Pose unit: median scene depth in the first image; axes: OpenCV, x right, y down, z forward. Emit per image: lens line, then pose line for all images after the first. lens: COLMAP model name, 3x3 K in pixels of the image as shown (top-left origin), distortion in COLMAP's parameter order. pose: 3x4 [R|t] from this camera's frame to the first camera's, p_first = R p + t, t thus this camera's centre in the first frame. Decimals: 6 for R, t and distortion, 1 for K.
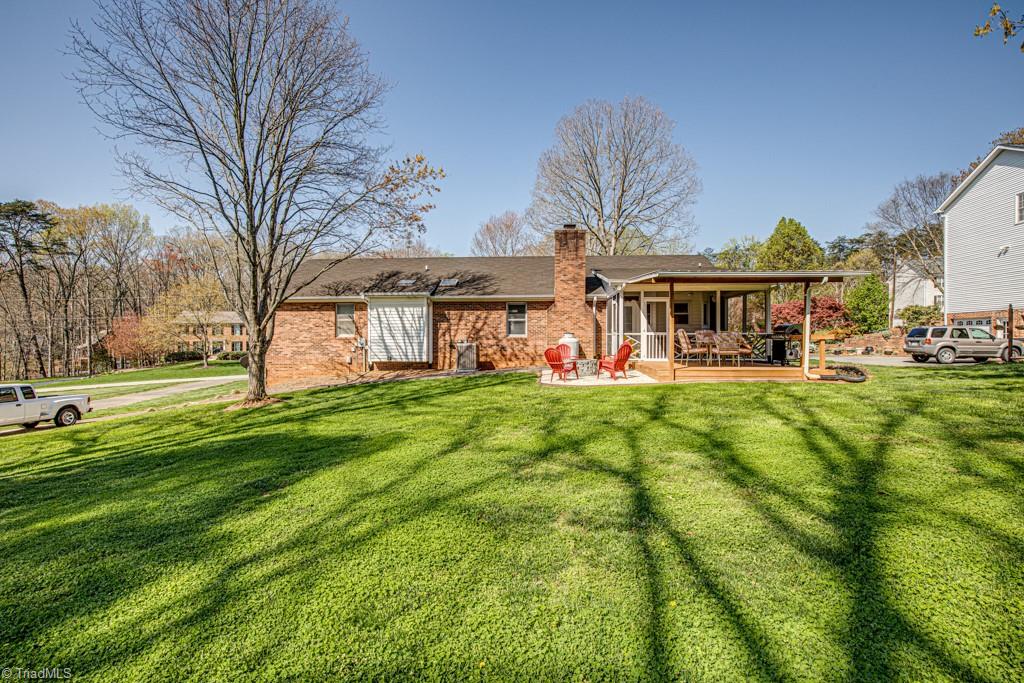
lens RADIAL K [[460.6, 0, 520.1], [0, 460.6, 340.6], [0, 0, 1]] dist [-0.024654, 0.000701]
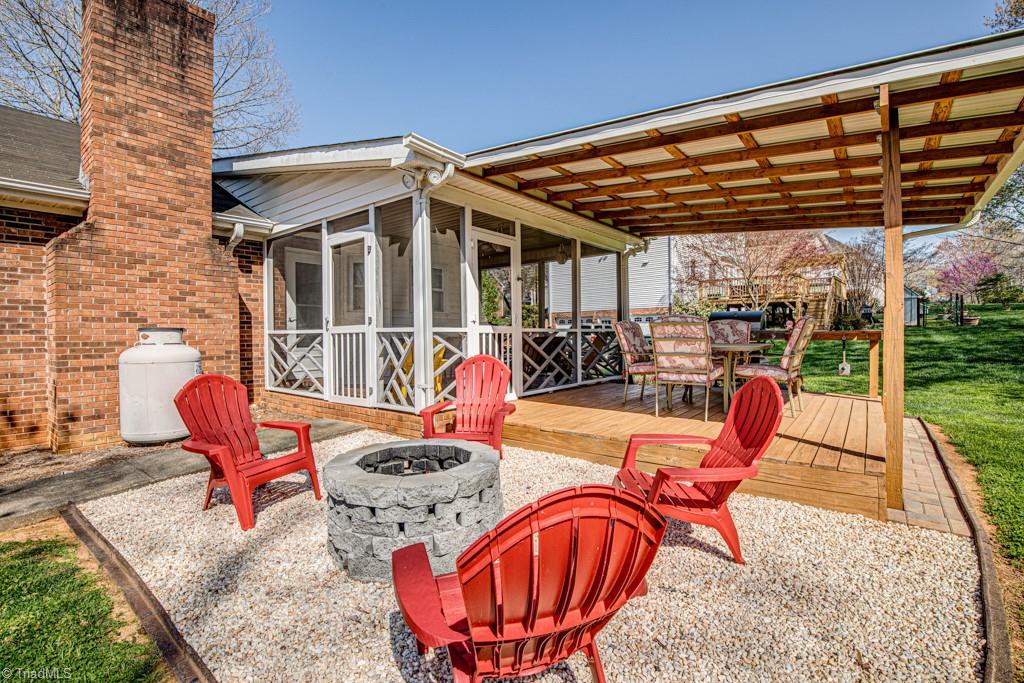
lens RADIAL K [[460.6, 0, 520.1], [0, 460.6, 340.6], [0, 0, 1]] dist [-0.024654, 0.000701]
pose [[0.577672, -0.019943, 0.816026, 0.001836], [0.012196, 0.999801, 0.015801, -0.009723], [-0.816178, 0.000825, 0.577800, 0.633879]]
